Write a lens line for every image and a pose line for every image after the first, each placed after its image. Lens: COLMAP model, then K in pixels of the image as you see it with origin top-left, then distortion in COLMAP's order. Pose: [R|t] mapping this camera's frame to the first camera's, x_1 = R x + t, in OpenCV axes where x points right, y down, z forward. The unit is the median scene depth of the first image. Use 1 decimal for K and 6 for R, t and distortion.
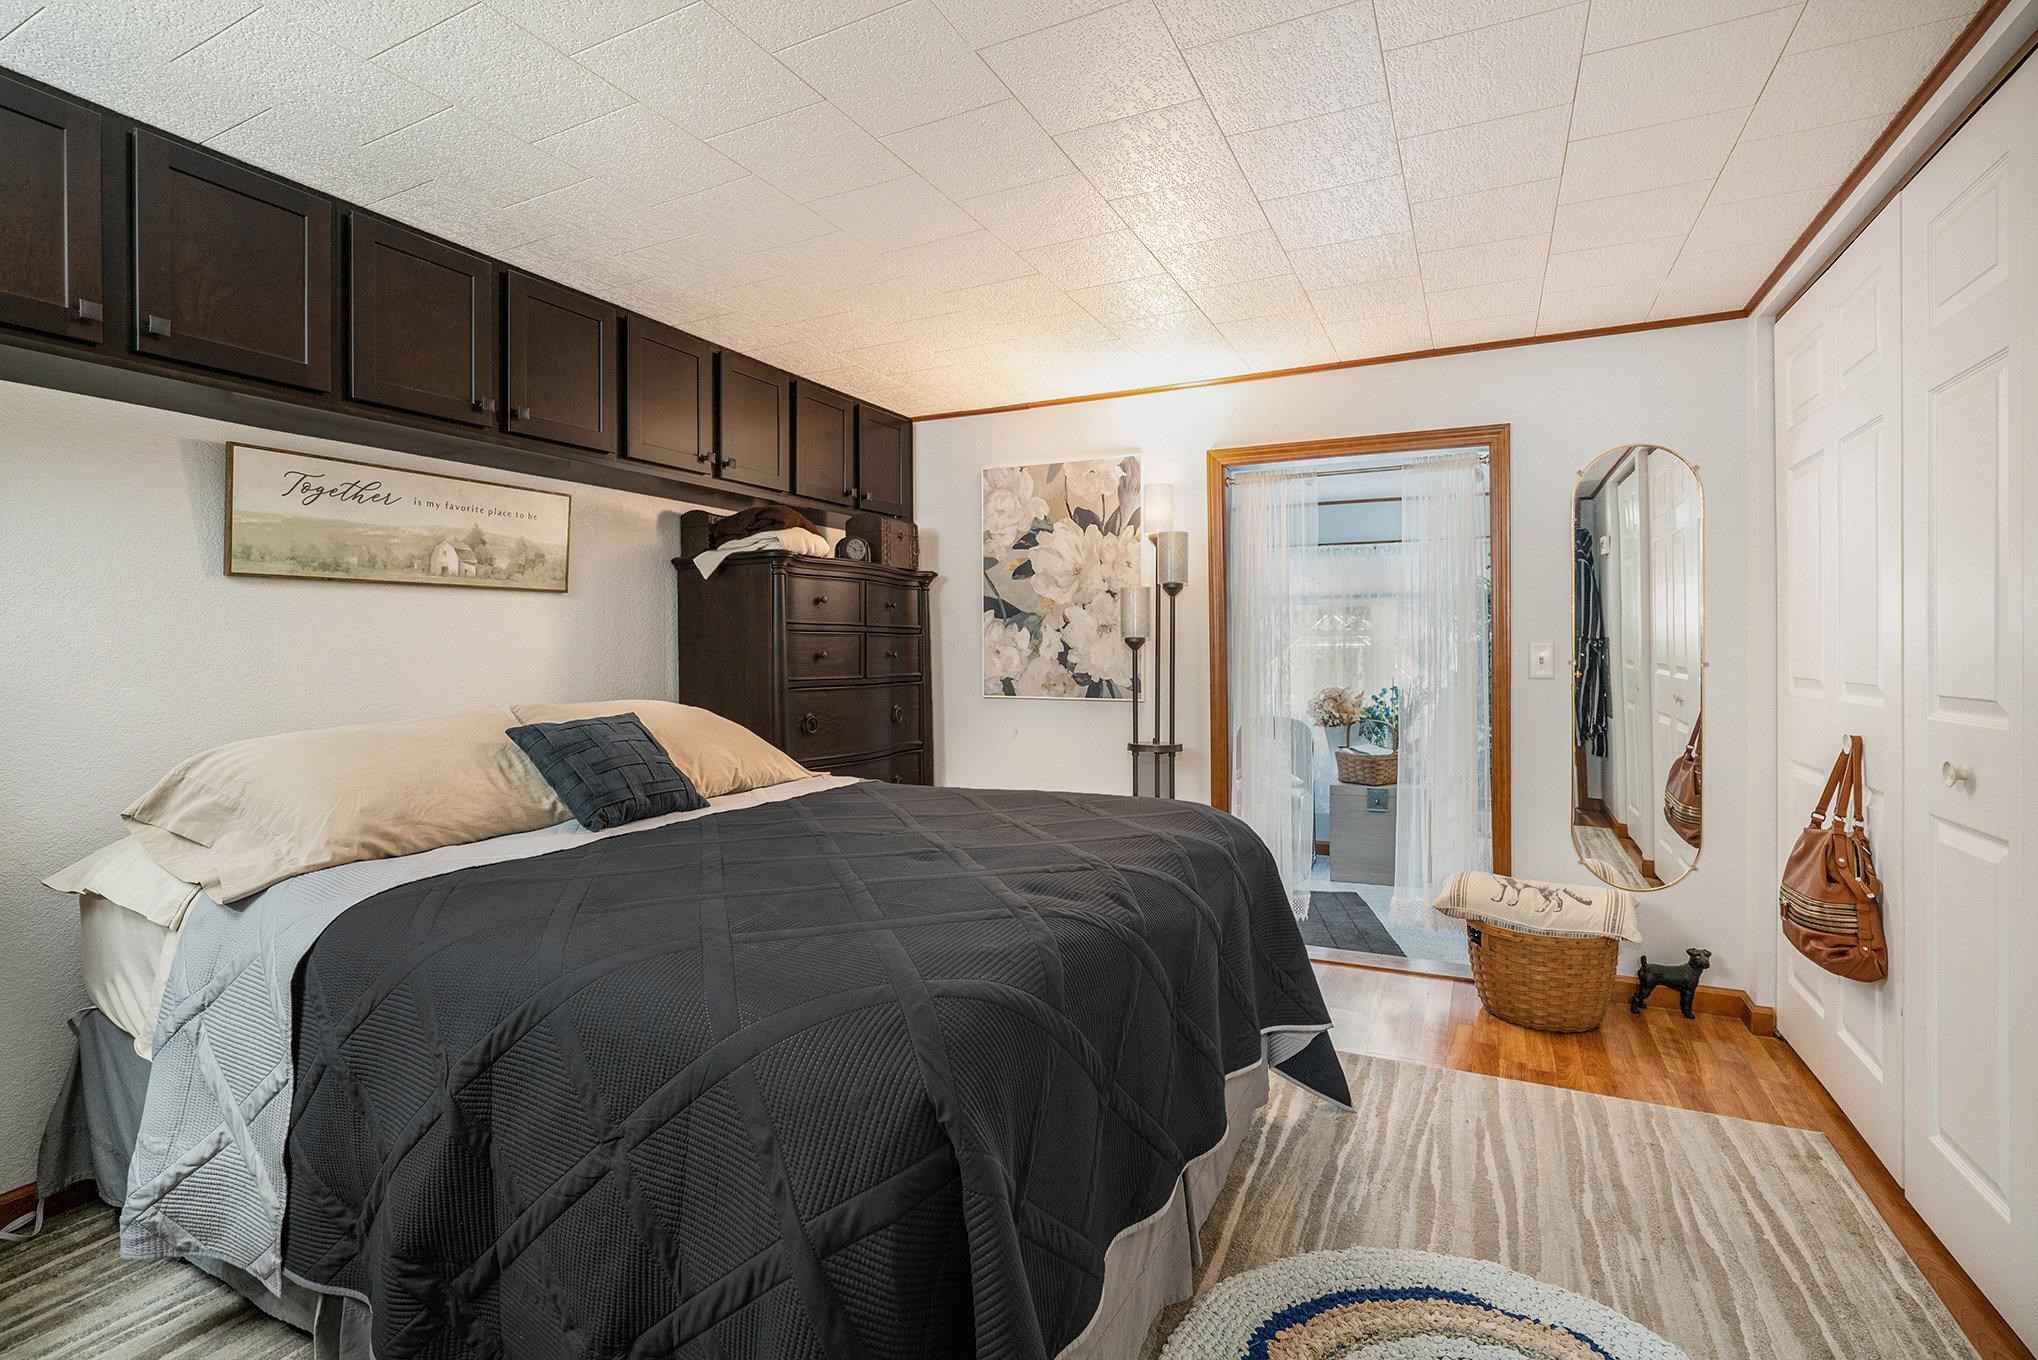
lens RADIAL K [[937.1, 0, 1018.7], [0, 937.1, 645.9], [0, 0, 1]] dist [-0.046231, 0.020003]
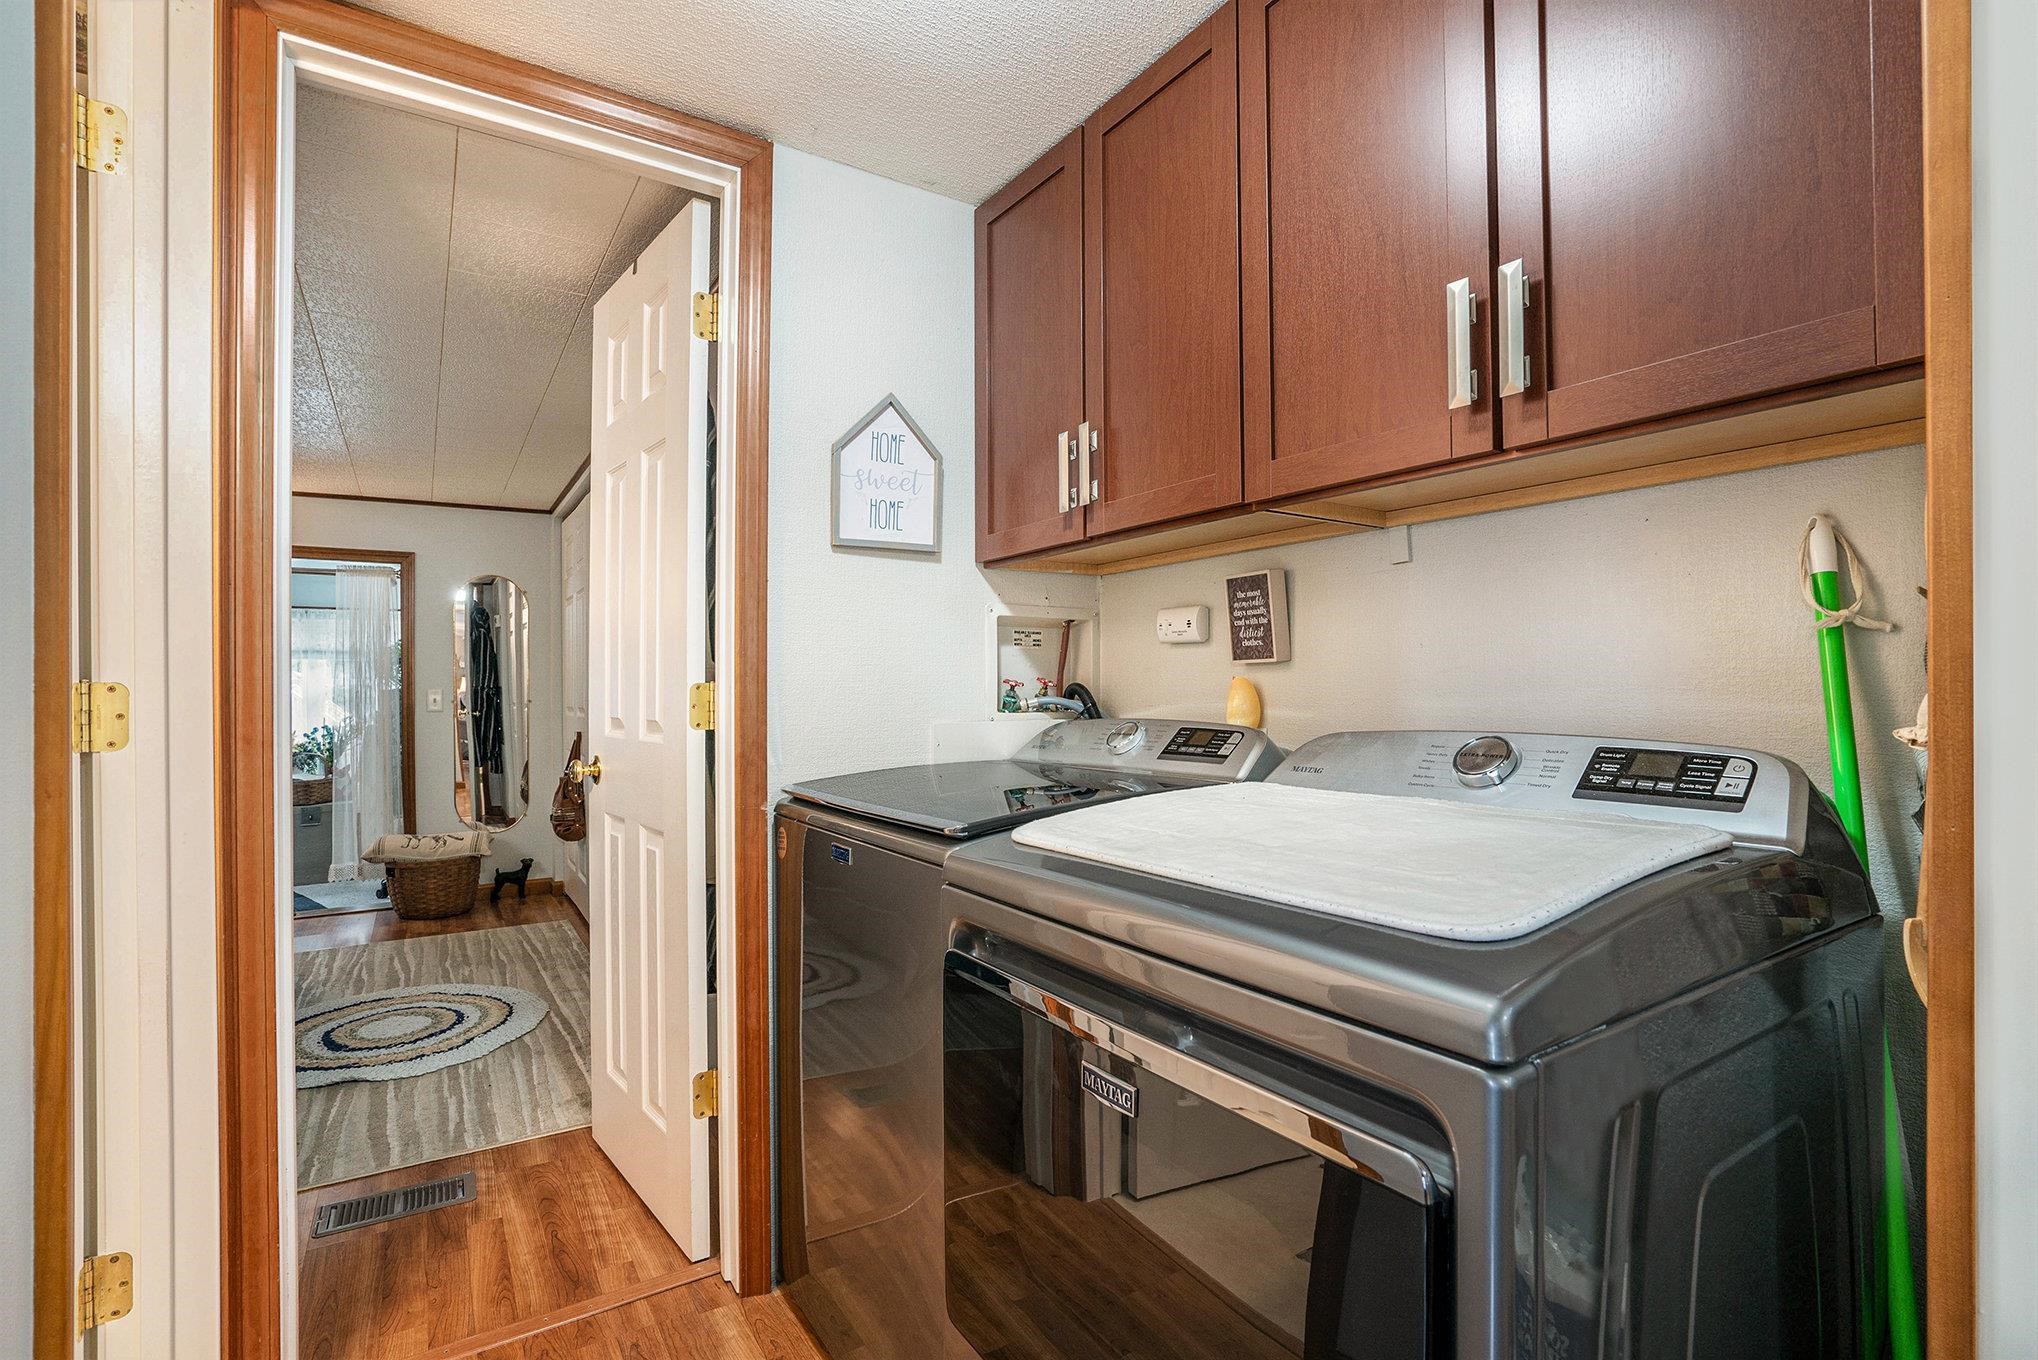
lens RADIAL K [[934.1, 0, 1033.1], [0, 934.1, 688.5], [0, 0, 1]] dist [-0.039785, 0.020176]
pose [[0.497986, 0.002960, 0.867180, -0.338760], [0.004317, 0.999973, -0.005892, 0.009986], [-0.867175, 0.006677, 0.497959, -0.769289]]
